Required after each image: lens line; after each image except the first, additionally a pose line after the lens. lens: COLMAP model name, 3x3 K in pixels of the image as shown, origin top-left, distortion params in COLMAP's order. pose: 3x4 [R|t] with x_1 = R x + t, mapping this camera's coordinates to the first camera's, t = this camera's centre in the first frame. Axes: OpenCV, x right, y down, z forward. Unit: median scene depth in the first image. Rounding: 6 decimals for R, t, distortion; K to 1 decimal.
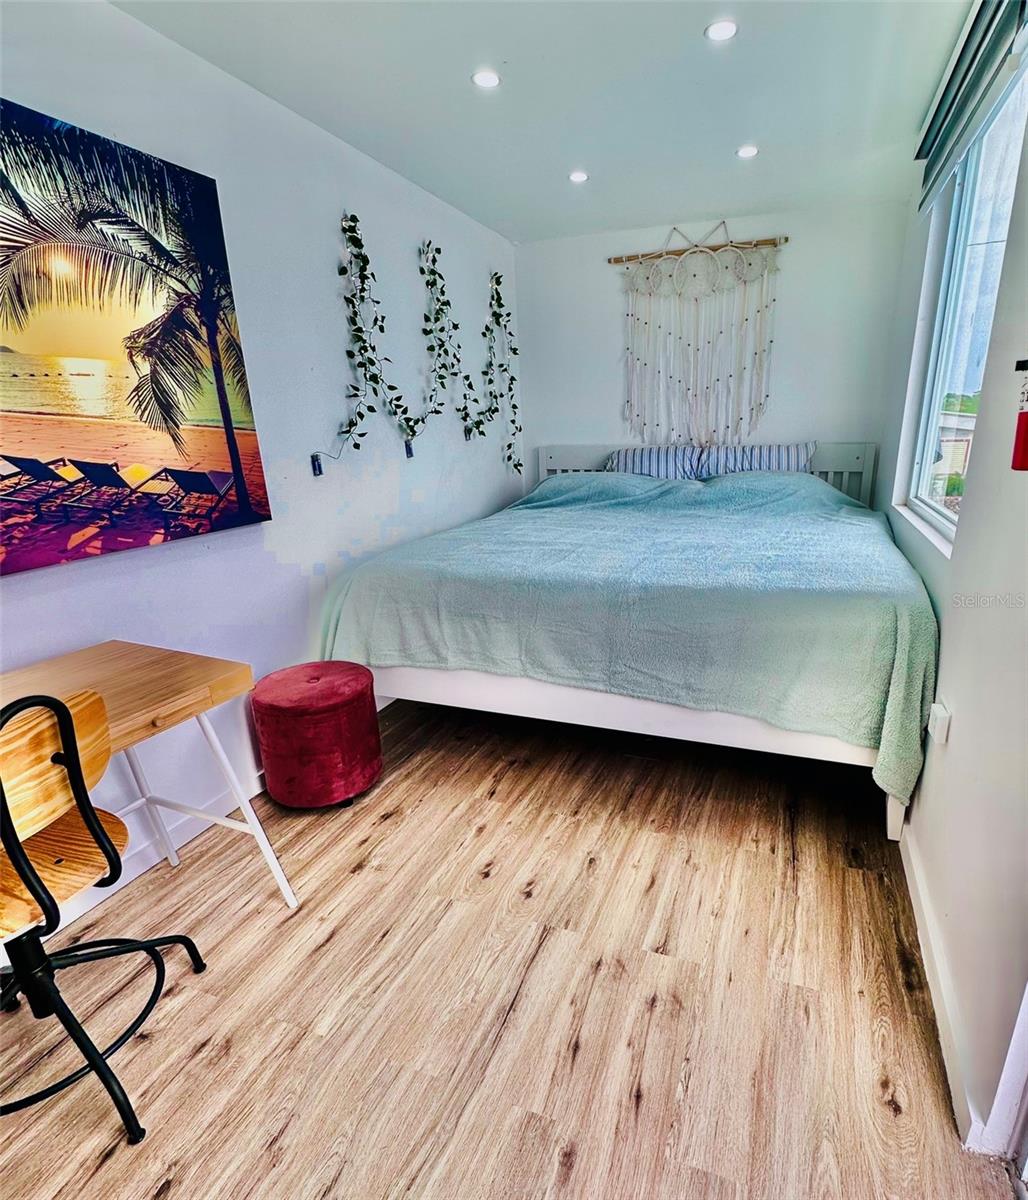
lens RADIAL K [[603.3, 0, 564.8], [0, 603.3, 624.7], [0, 0, 1]] dist [-0.002091, -0.000041]
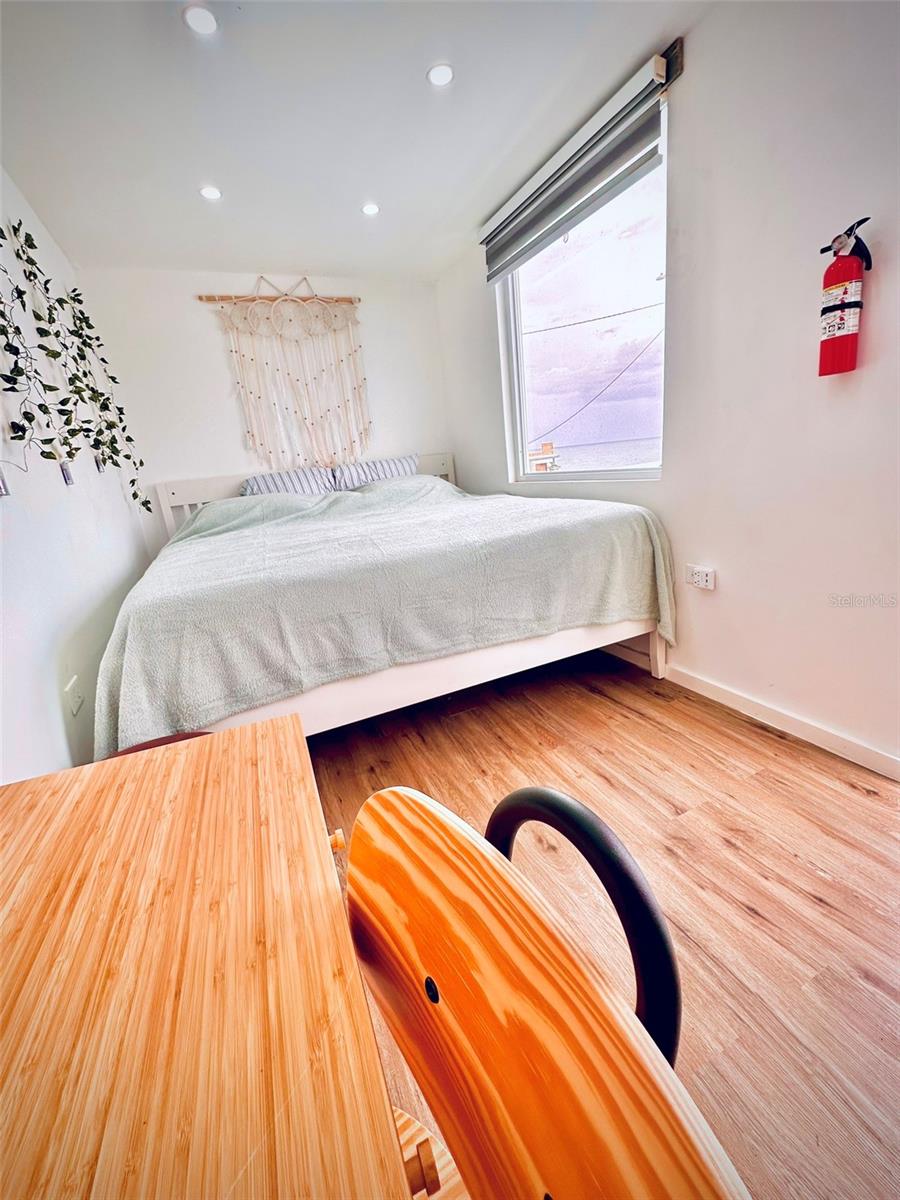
lens RADIAL K [[479.0, 0, 450.0], [0, 479.0, 600.0], [0, 0, 1]] dist [-0.004540, -0.000028]
pose [[0.725151, -0.243701, 0.644023, -0.548117], [0.299605, 0.953772, 0.023565, -0.005244], [-0.619995, 0.175864, 0.764643, 0.412023]]
